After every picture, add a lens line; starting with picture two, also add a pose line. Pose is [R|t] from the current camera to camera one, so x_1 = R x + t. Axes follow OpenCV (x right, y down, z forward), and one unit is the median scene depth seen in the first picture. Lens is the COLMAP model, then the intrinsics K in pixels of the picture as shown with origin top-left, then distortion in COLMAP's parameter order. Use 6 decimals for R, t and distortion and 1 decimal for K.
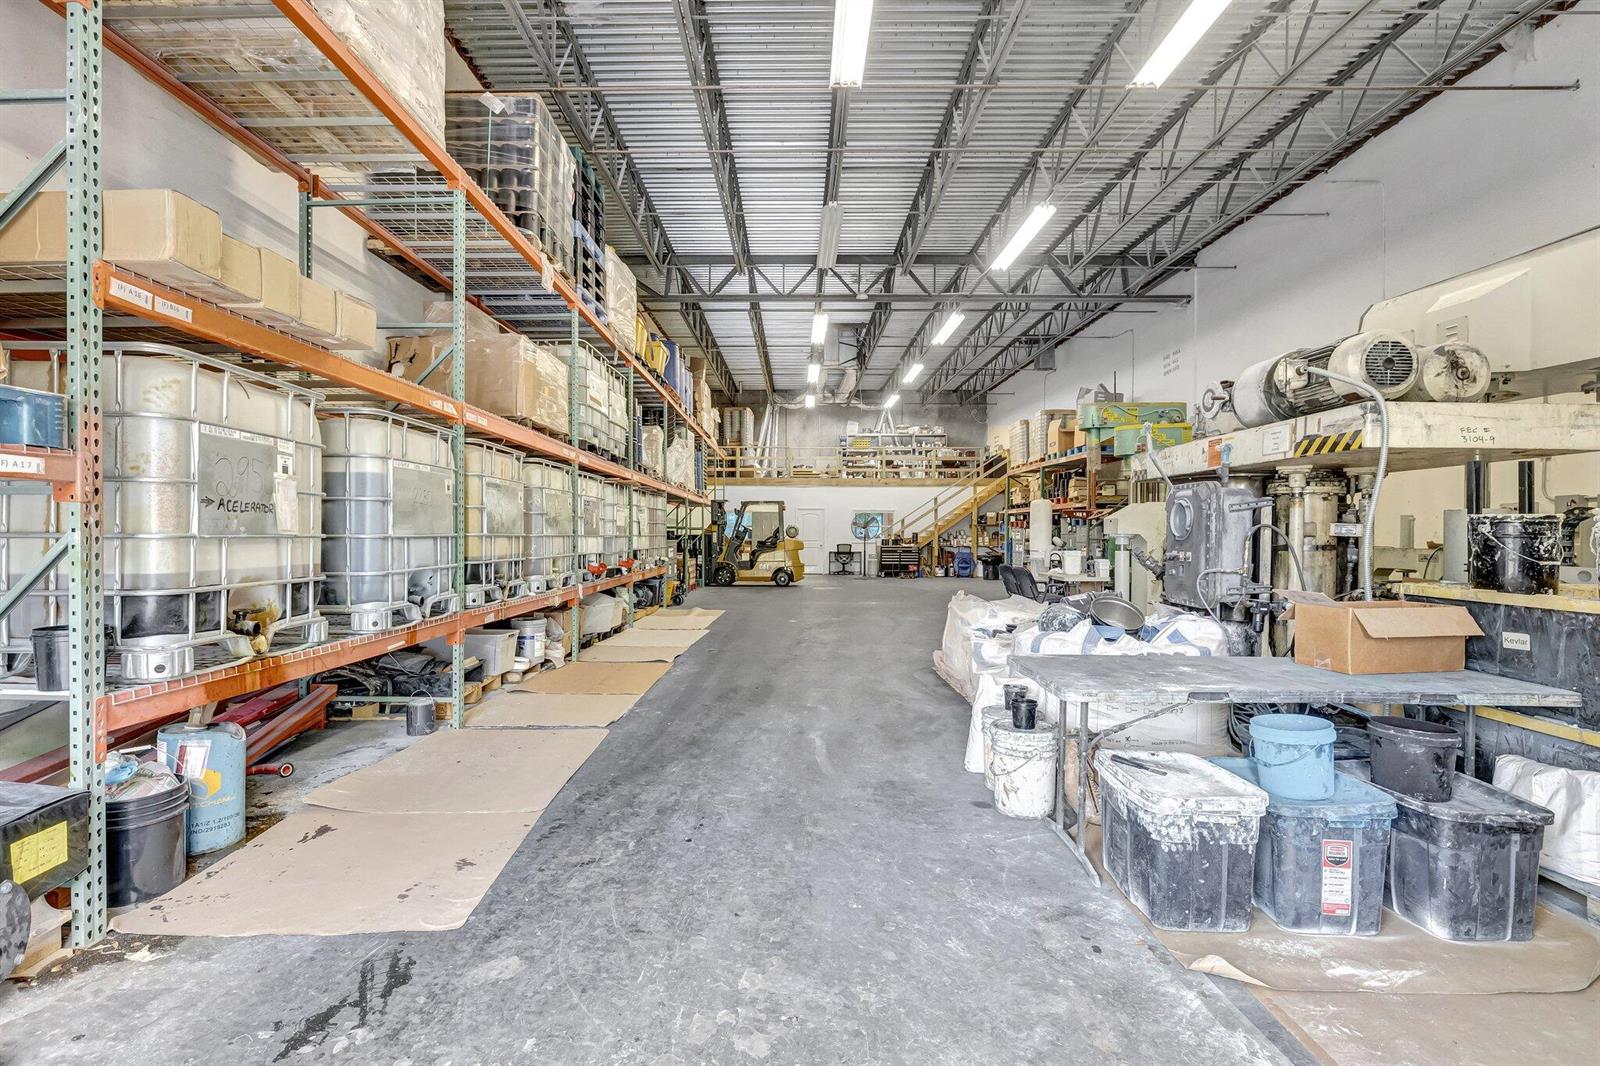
lens RADIAL K [[742.2, 0, 794.9], [0, 742.2, 527.8], [0, 0, 1]] dist [-0.008311, 0.004288]
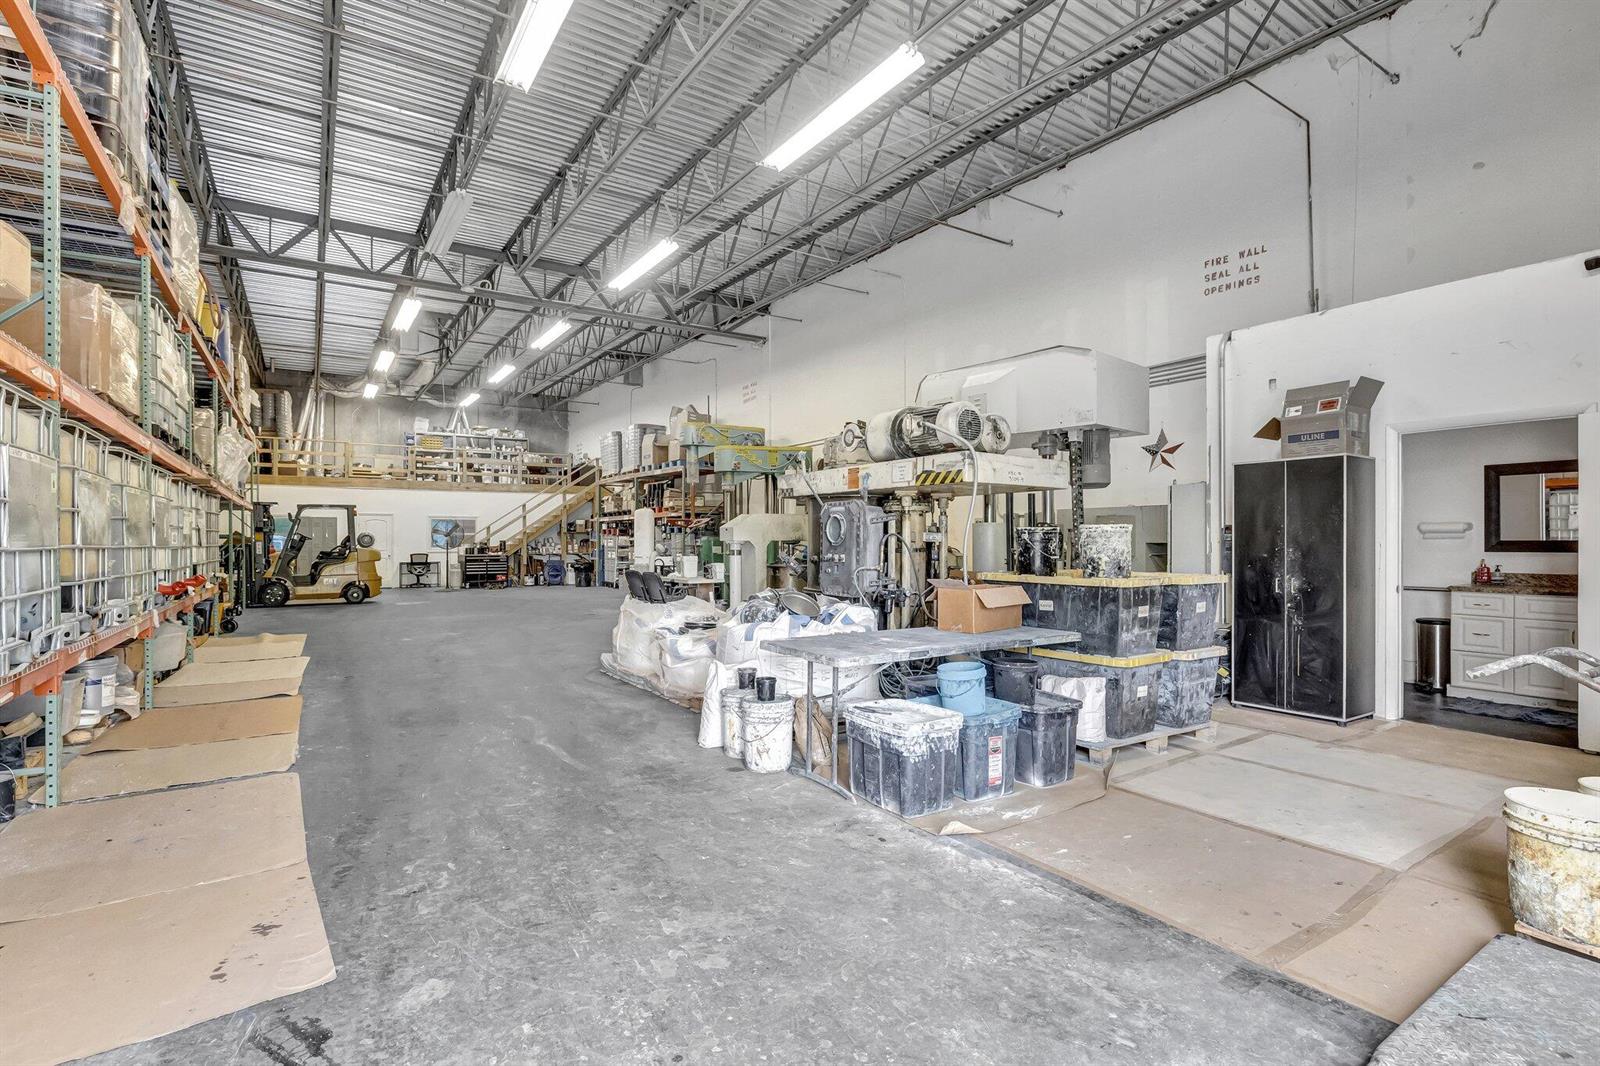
lens RADIAL K [[742.2, 0, 801.2], [0, 742.2, 530.7], [0, 0, 1]] dist [-0.008311, 0.004288]
pose [[0.832501, 0.001390, 0.554022, -0.225522], [0.001856, 0.999984, -0.005297, -0.002088], [-0.554021, 0.005438, 0.832485, -0.036470]]
